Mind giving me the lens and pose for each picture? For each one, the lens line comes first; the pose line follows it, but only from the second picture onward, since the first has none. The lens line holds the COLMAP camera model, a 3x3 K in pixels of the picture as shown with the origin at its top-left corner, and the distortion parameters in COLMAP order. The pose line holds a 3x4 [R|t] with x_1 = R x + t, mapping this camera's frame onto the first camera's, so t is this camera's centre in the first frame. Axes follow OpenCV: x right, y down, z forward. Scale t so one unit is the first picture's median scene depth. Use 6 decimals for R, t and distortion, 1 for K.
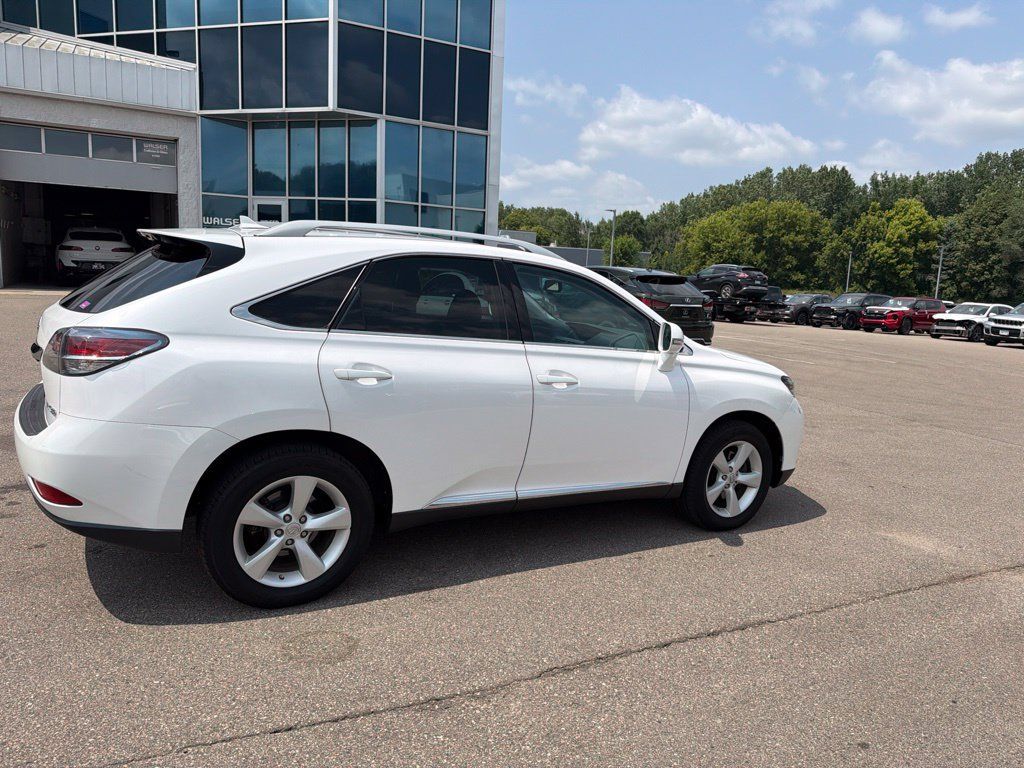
lens RADIAL K [[722.8, 0, 514.7], [0, 722.8, 376.2], [0, 0, 1]] dist [0.024612, -0.032995]
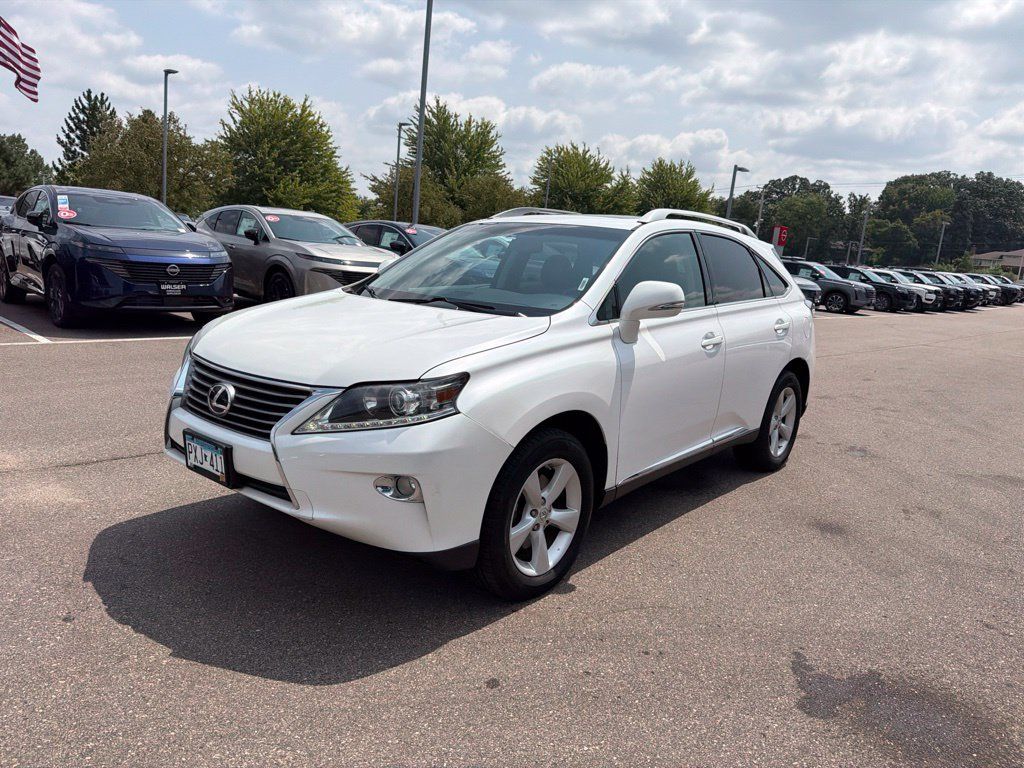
lens RADIAL K [[722.8, 0, 513.3], [0, 722.8, 385.4], [0, 0, 1]] dist [0.024612, -0.032995]
pose [[-0.935500, -0.076119, -0.345030, 0.343177], [-0.184890, 0.937611, 0.294452, -0.214941], [0.301090, 0.339253, -0.891208, 1.781545]]
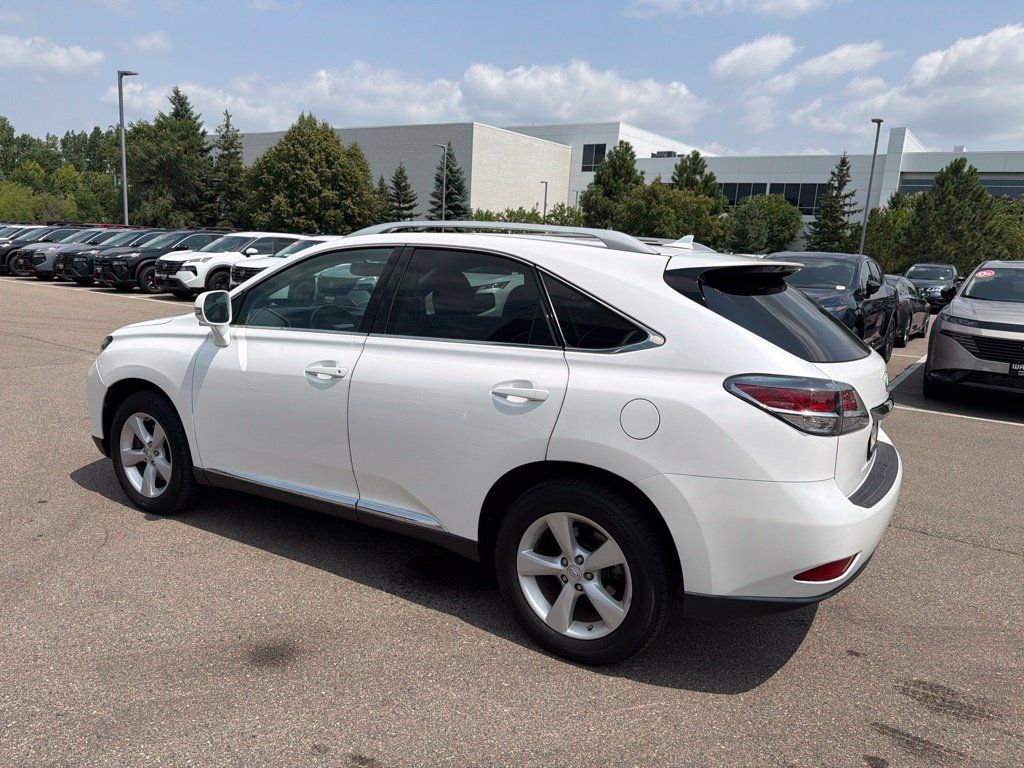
lens RADIAL K [[722.8, 0, 520.1], [0, 722.8, 378.3], [0, 0, 1]] dist [0.024612, -0.032995]
pose [[-0.459496, -0.240629, 0.854963, -0.835783], [0.051126, 0.953839, 0.295935, -0.250482], [-0.886707, 0.179692, -0.425982, 1.227278]]
